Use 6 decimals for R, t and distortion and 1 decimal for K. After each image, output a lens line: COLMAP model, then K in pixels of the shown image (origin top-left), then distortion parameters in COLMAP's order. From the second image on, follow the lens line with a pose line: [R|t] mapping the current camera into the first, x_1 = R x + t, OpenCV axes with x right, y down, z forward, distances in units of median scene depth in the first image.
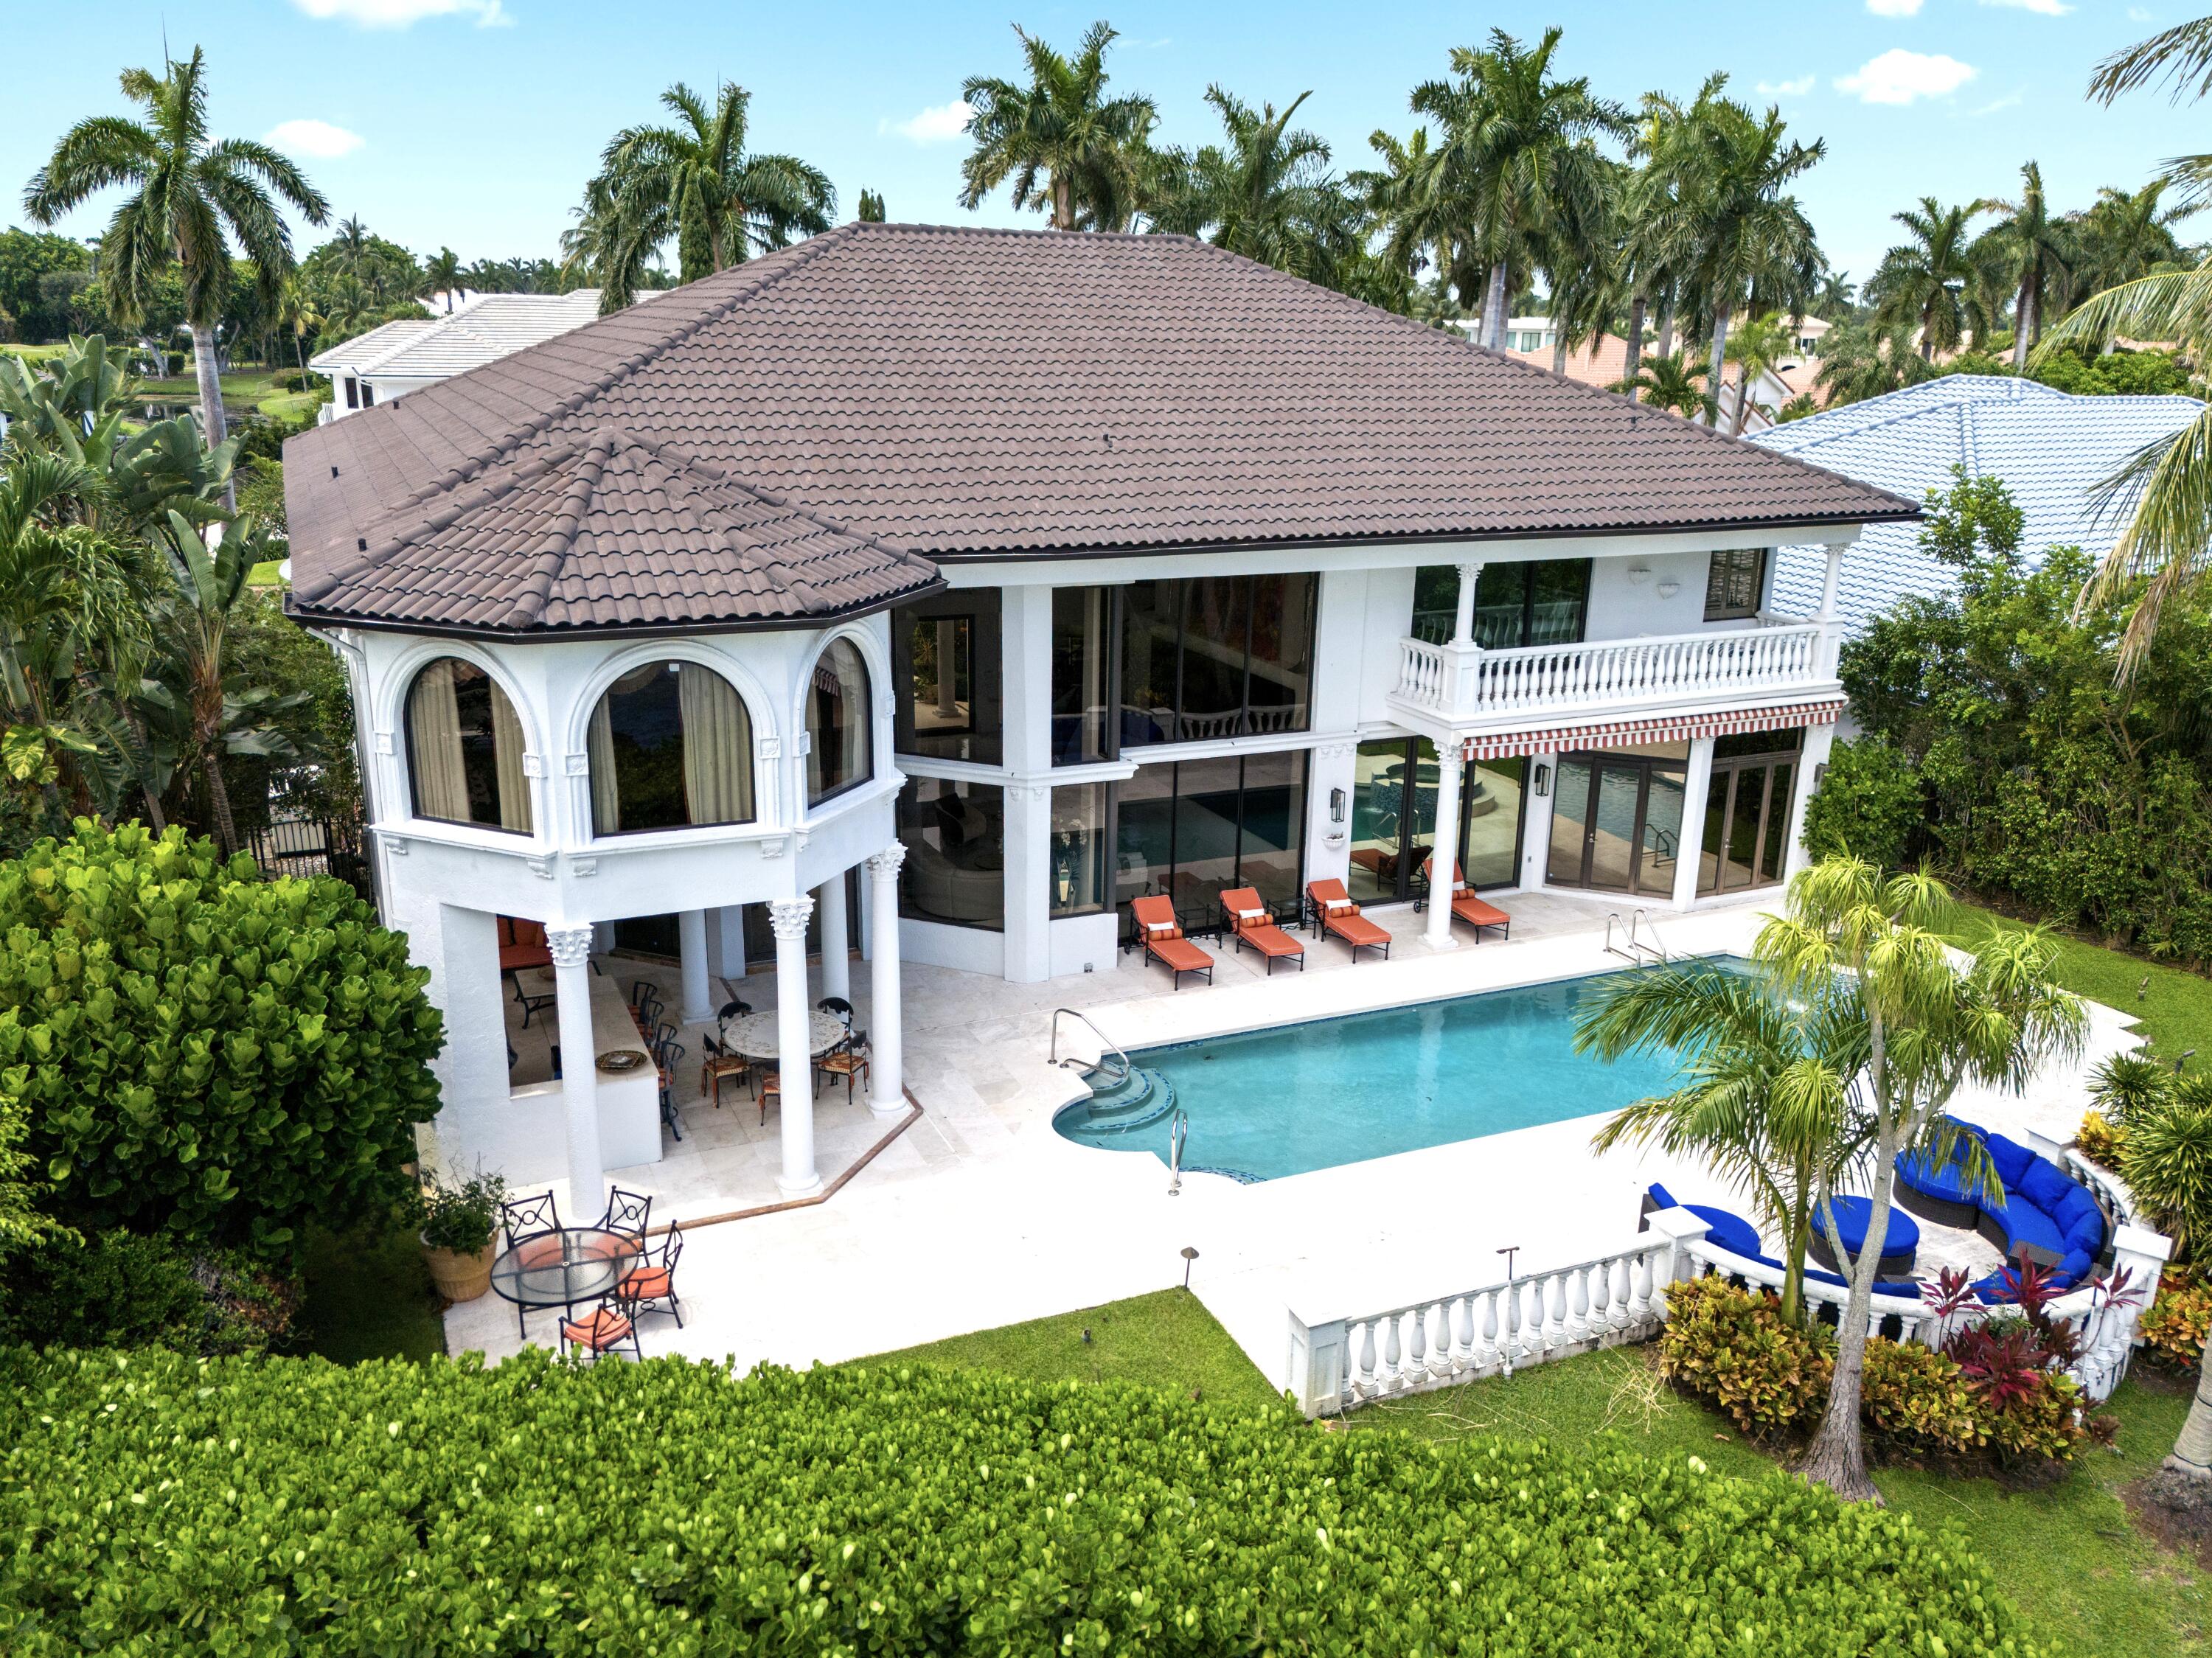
lens RADIAL K [[1722.5, 0, 1106.0], [0, 1722.5, 829.0], [0, 0, 1]] dist [0.103057, -0.119431]
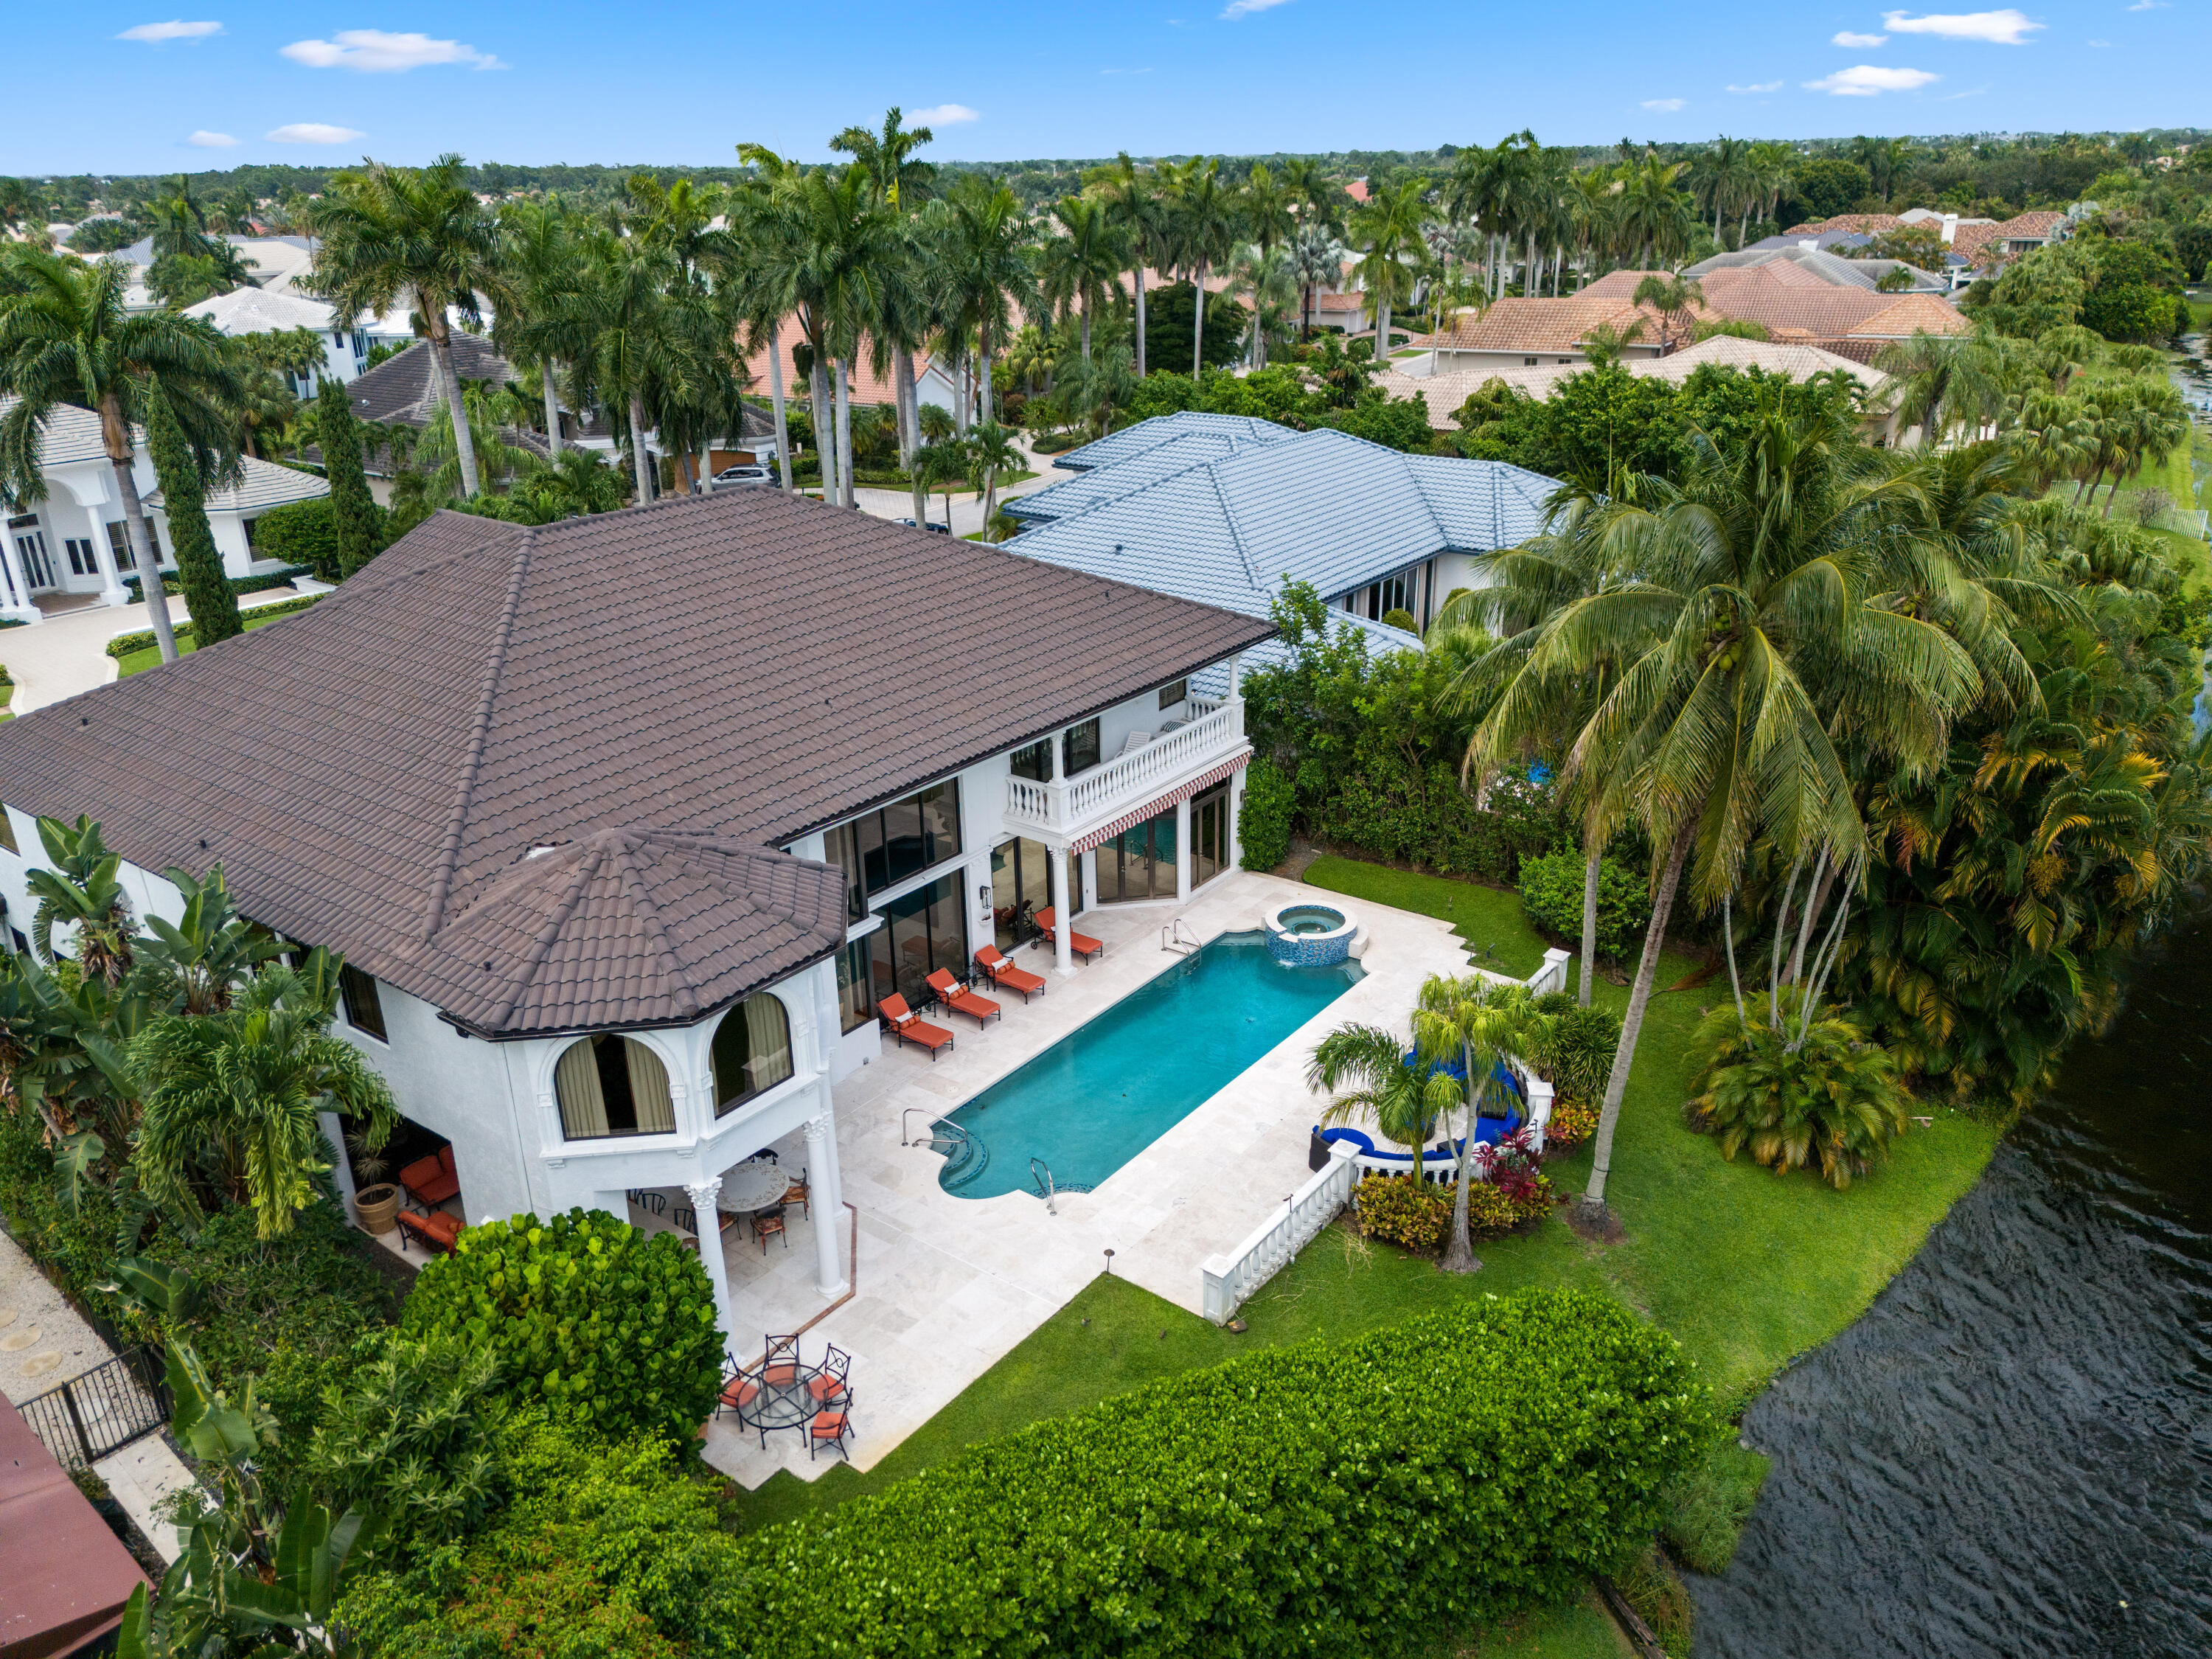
lens RADIAL K [[1614.4, 0, 1106.0], [0, 1614.4, 829.5], [0, 0, 1]] dist [0.093187, -0.084745]
pose [[0.879711, -0.214586, 0.424337, -0.349839], [0.173509, 0.975713, 0.133709, -0.240454], [-0.442723, -0.043999, 0.895578, -0.257459]]
